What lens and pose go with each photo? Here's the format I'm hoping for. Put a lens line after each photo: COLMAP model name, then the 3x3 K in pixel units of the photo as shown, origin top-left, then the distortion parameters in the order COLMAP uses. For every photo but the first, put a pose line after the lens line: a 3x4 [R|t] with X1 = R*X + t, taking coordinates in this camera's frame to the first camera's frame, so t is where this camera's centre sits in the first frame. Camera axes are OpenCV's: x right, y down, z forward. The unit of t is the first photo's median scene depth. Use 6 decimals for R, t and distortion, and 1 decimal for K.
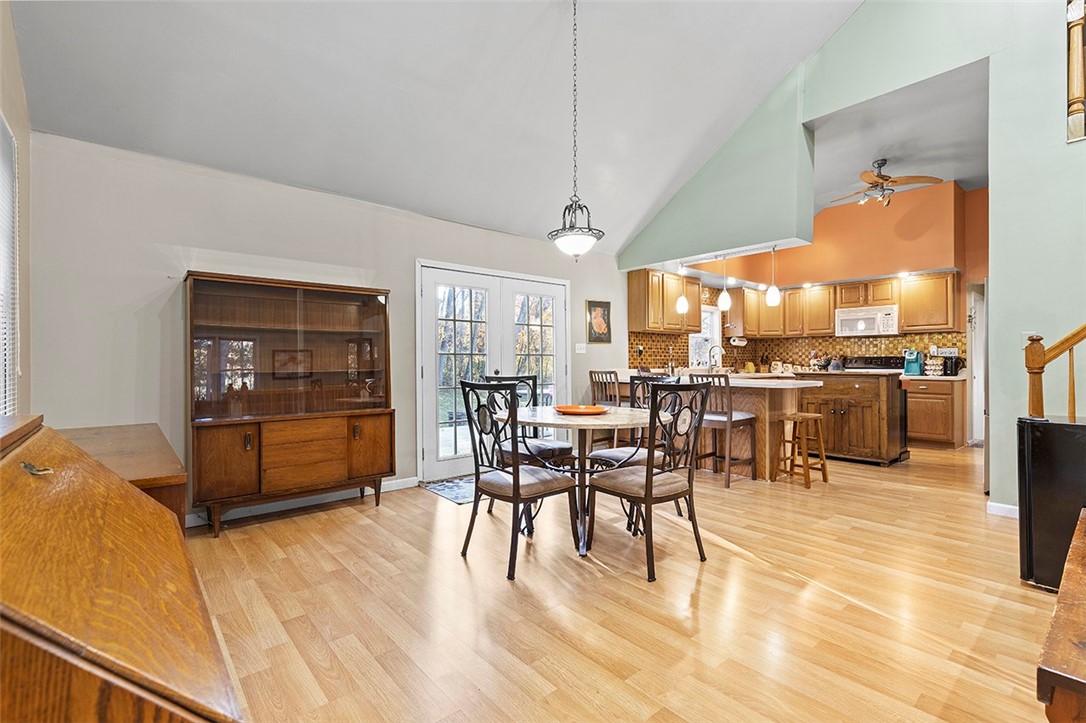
lens RADIAL K [[488.0, 0, 544.0], [0, 488.0, 361.3], [0, 0, 1]] dist [0.001190, -0.000313]
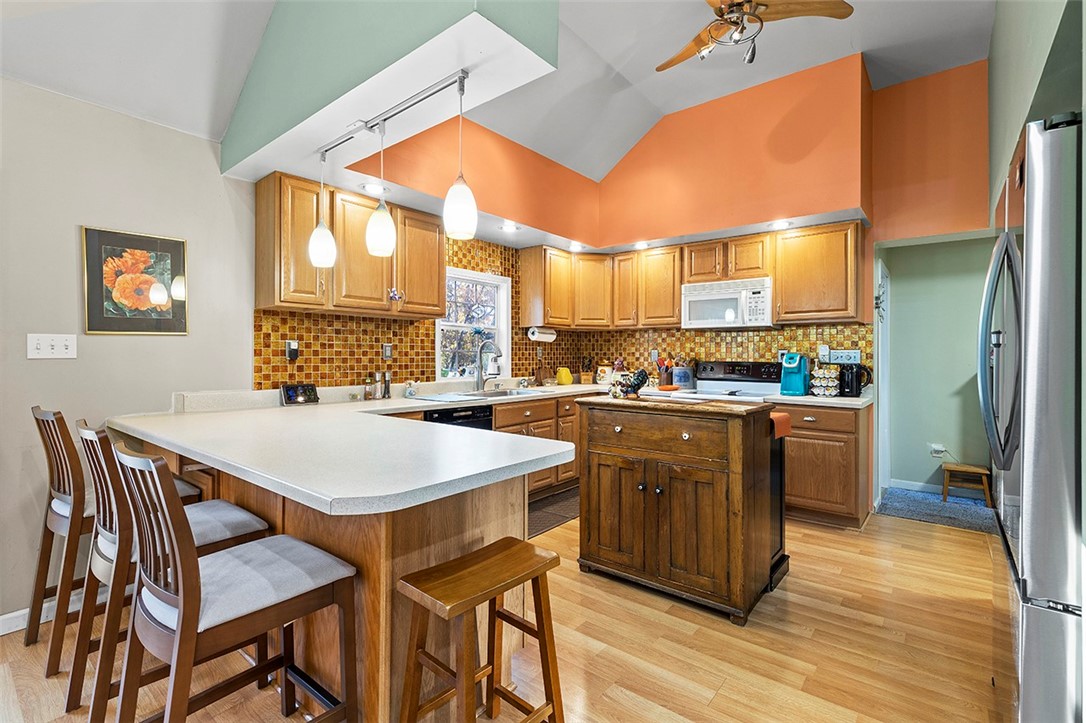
lens RADIAL K [[488.0, 0, 545.6], [0, 488.0, 353.4], [0, 0, 1]] dist [0.001190, -0.000313]
pose [[0.983217, 0.005883, 0.182345, 0.340666], [-0.005837, 0.999983, -0.000789, -0.019375], [-0.182347, -0.000289, 0.983234, 0.457846]]
